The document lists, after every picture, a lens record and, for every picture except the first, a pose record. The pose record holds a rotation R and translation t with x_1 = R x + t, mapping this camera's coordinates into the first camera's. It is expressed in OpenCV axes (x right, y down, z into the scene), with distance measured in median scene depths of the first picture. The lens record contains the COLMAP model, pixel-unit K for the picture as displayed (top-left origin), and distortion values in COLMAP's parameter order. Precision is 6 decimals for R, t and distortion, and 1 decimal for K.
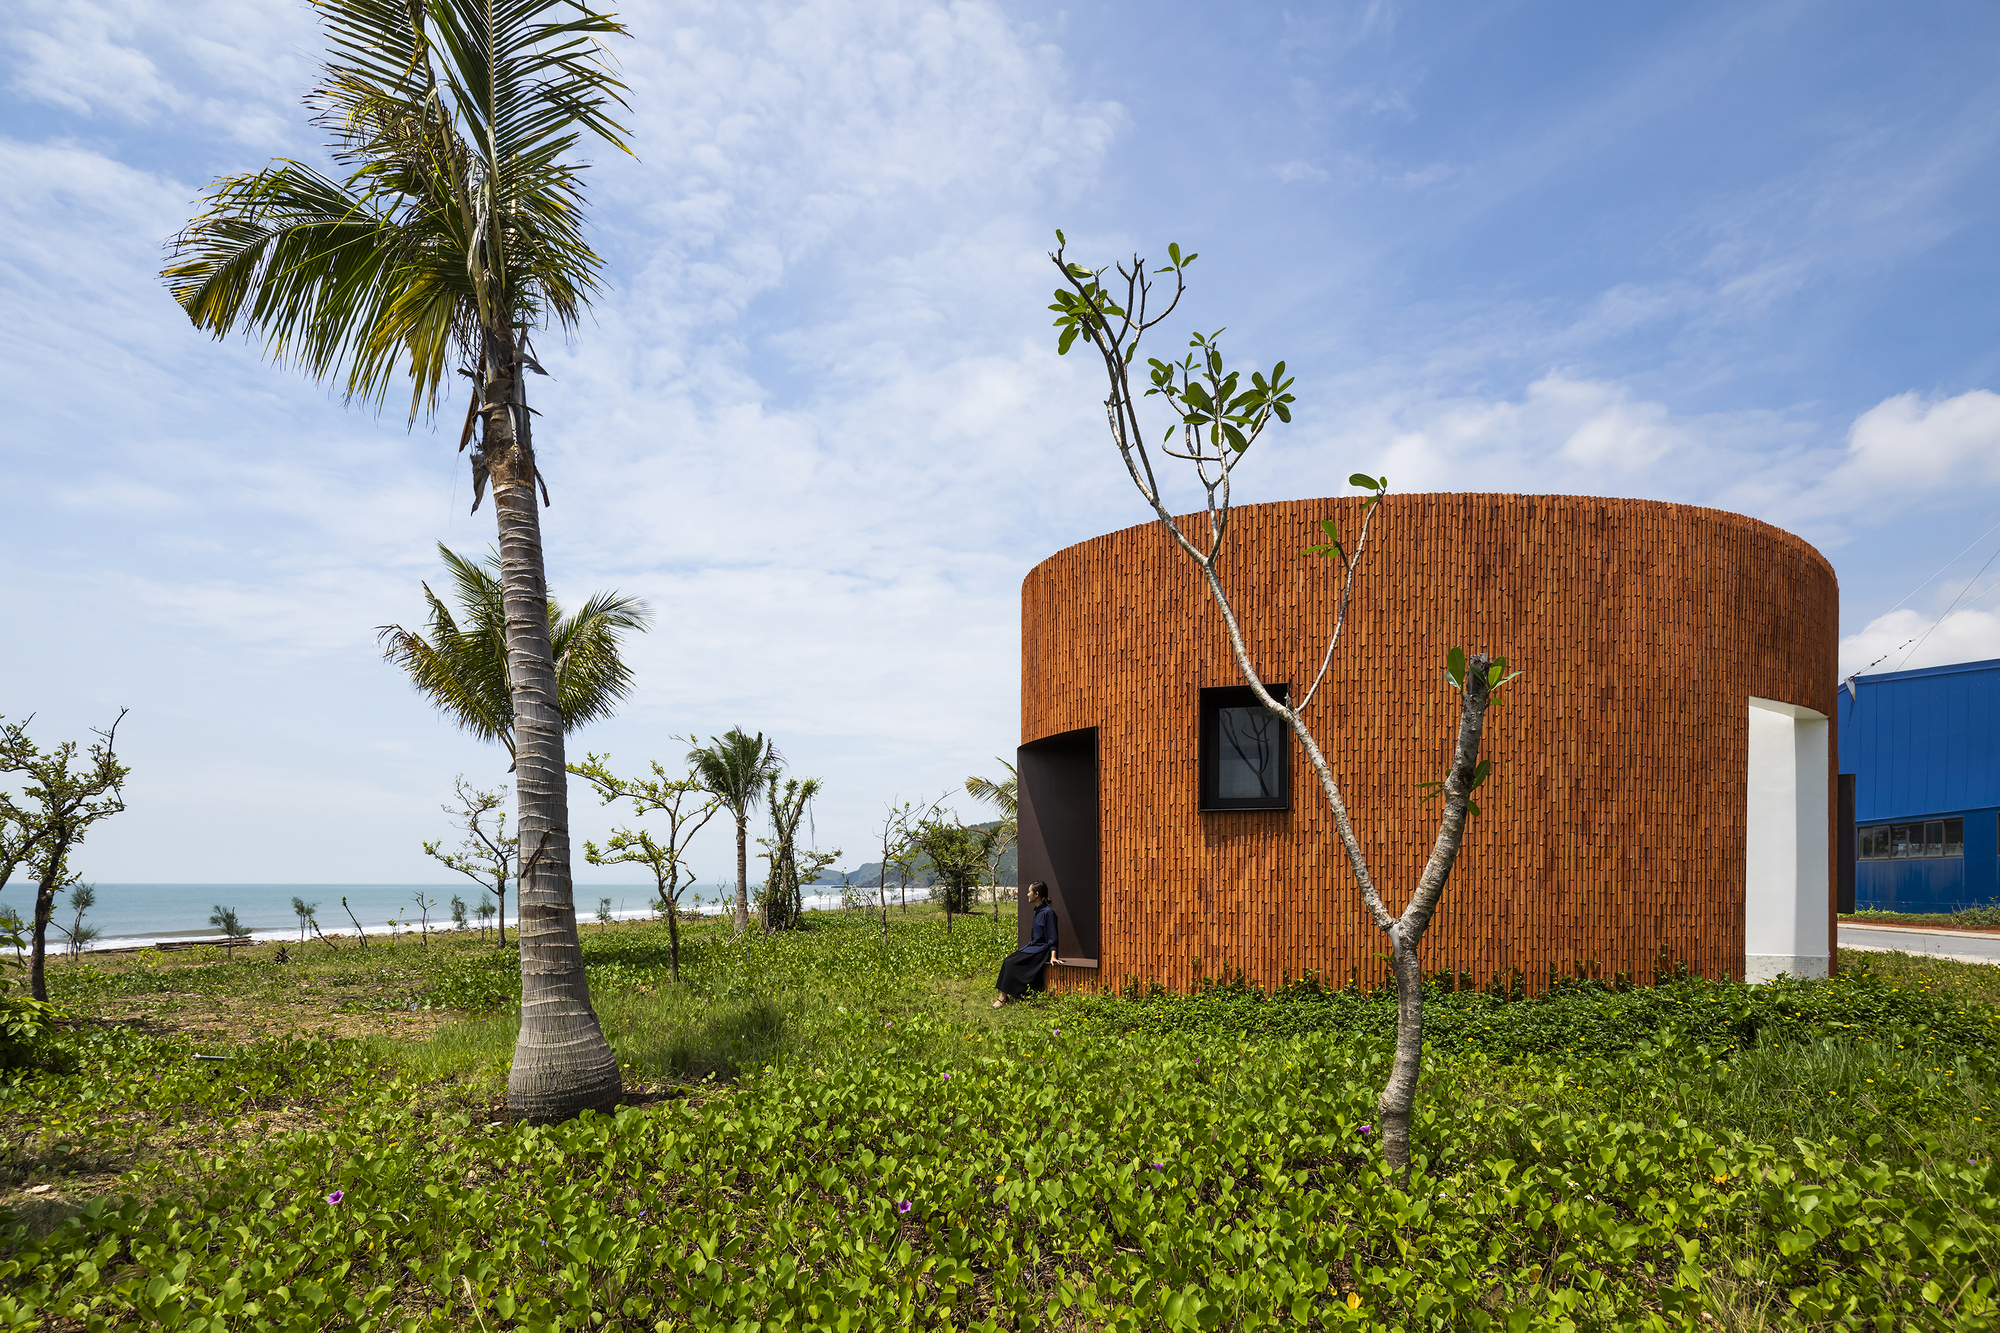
lens RADIAL K [[980.7, 0, 1000.0], [0, 980.7, 666.5], [0, 0, 1]] dist [-0.049383, 0.000047]
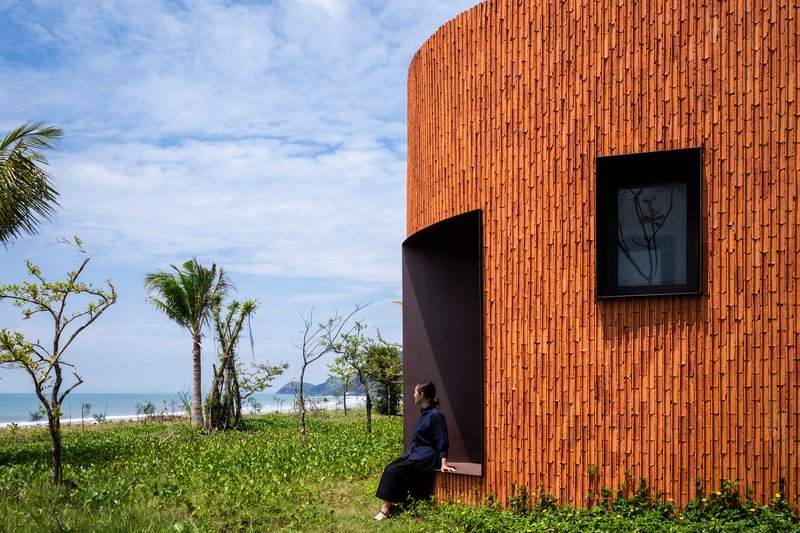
lens RADIAL K [[760.6, 0, 400.0], [0, 760.6, 266.5], [0, 0, 1]] dist [-0.060166, 0.008282]
pose [[0.998999, -0.010513, -0.043483, 0.052430], [0.012849, 0.998469, 0.053805, 0.071489], [0.042851, -0.054309, 0.997604, 0.285978]]
